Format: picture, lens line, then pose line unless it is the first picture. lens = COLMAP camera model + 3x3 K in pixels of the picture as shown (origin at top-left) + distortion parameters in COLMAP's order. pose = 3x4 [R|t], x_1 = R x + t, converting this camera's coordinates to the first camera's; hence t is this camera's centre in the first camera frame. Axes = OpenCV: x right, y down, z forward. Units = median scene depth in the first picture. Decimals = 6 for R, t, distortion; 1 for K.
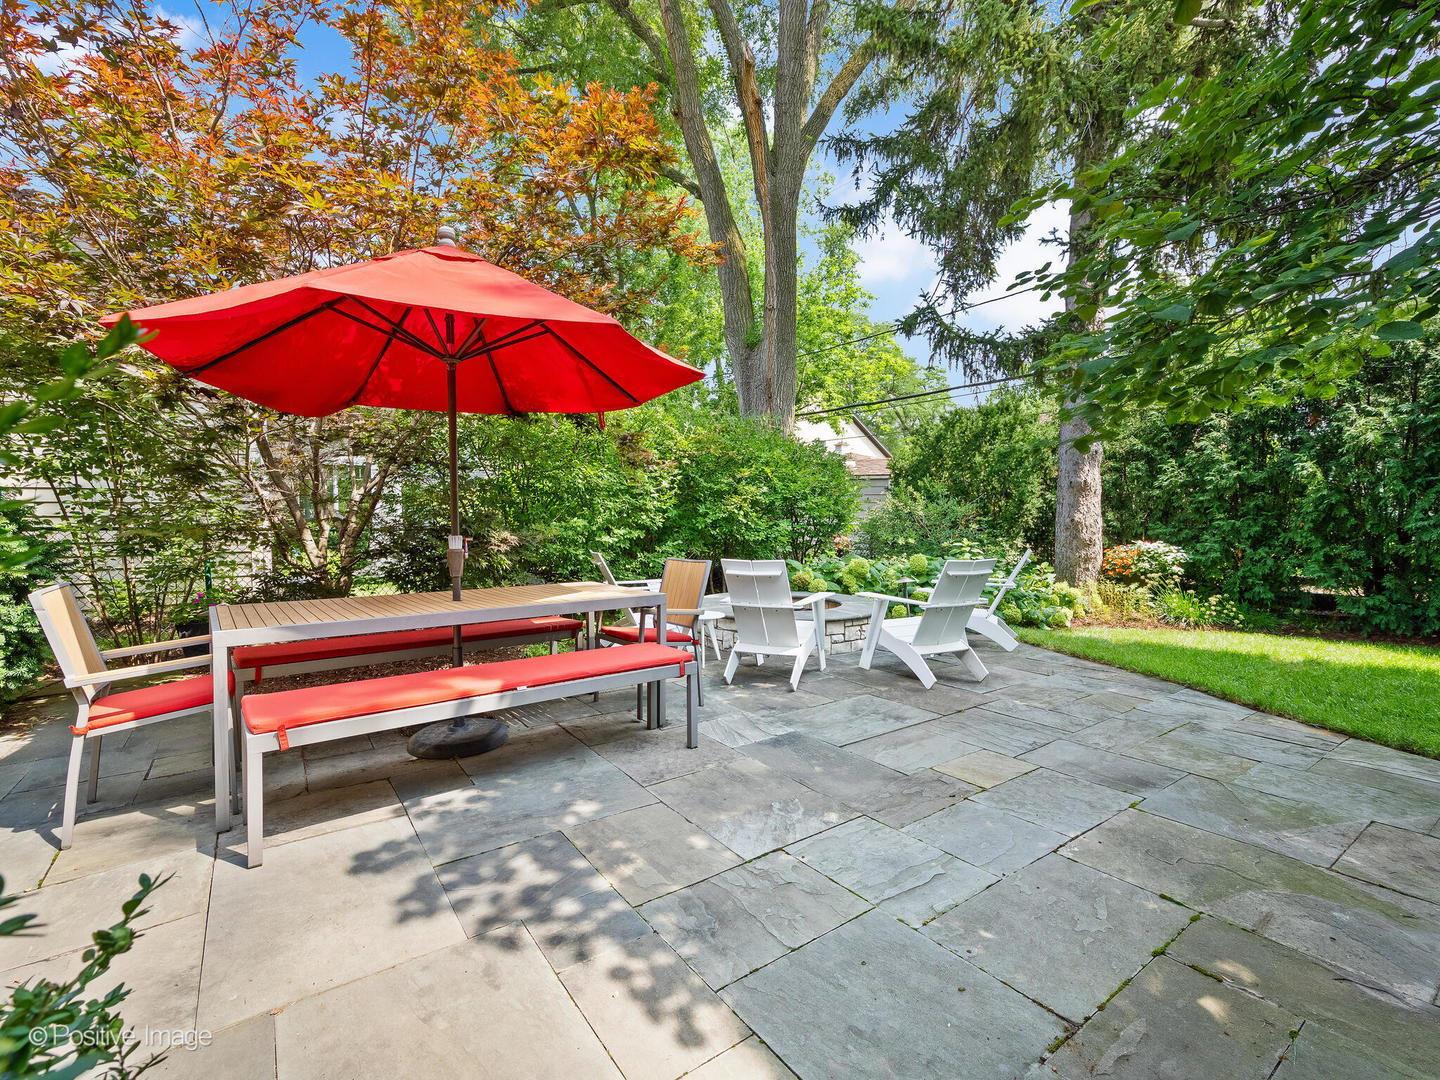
lens RADIAL K [[623.3, 0, 720.0], [0, 623.3, 540.0], [0, 0, 1]] dist [-0.010479, 0.000020]
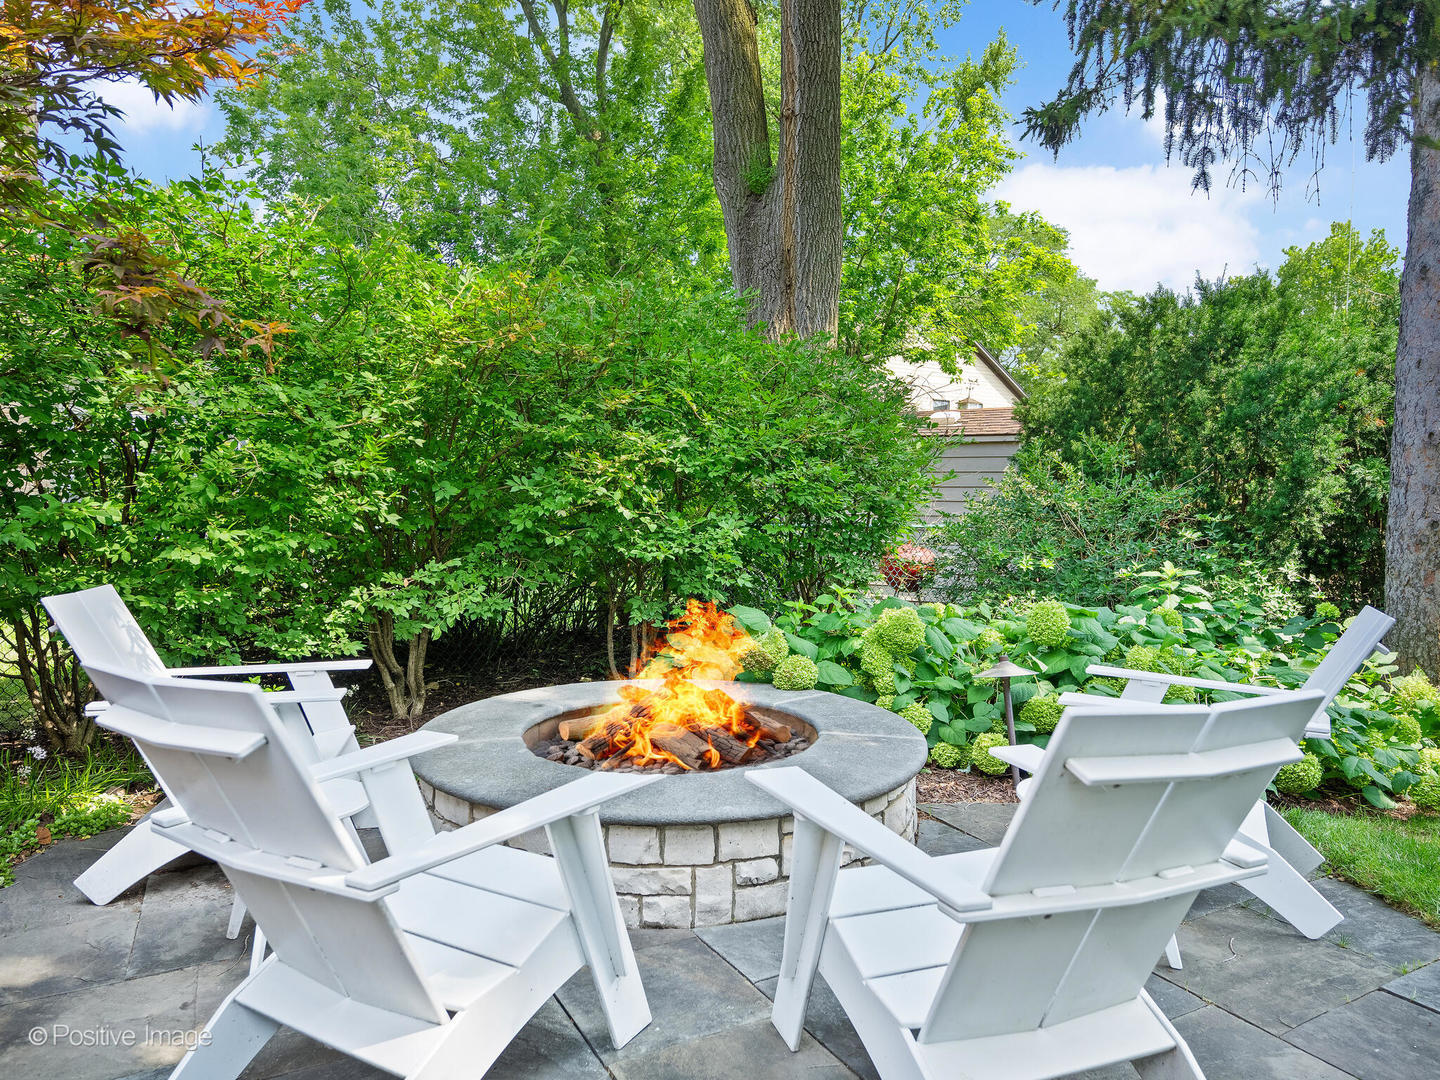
lens RADIAL K [[889.9, 0, 720.0], [0, 889.9, 540.0], [0, 0, 1]] dist [0.000490, -0.000935]
pose [[0.995550, 0.015697, -0.092920, 0.118315], [-0.016464, 0.999836, -0.007491, -0.006972], [0.092788, 0.008988, 0.995645, 0.298075]]
